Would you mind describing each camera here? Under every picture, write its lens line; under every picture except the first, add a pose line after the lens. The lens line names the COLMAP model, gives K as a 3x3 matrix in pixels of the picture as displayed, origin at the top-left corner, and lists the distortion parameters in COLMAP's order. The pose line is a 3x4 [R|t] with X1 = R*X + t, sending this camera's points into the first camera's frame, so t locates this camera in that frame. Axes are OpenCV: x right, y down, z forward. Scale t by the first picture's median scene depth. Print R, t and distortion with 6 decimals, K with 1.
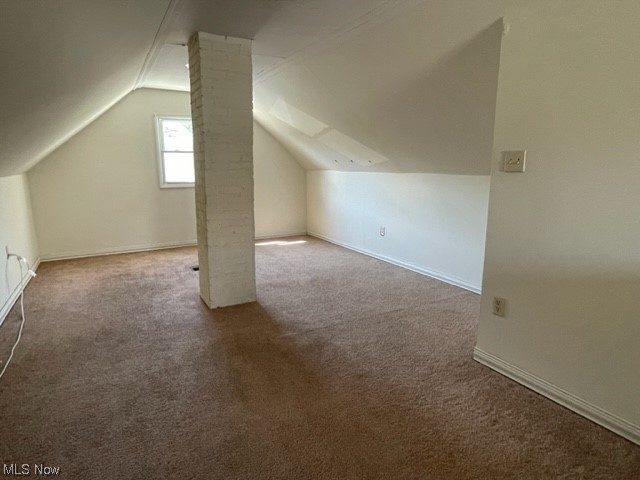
lens RADIAL K [[398.1, 0, 320.4], [0, 398.1, 241.8], [0, 0, 1]] dist [-0.004218, 0.003281]
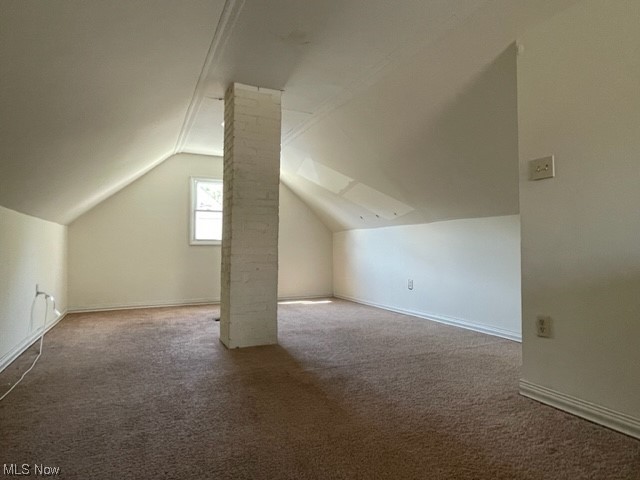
lens RADIAL K [[398.1, 0, 319.0], [0, 398.1, 238.7], [0, 0, 1]] dist [-0.004218, 0.003281]
pose [[0.997379, -0.003232, -0.072280, 0.007794], [-0.013051, 0.974580, -0.223660, 0.135914], [0.071165, 0.224017, 0.971983, 0.037292]]
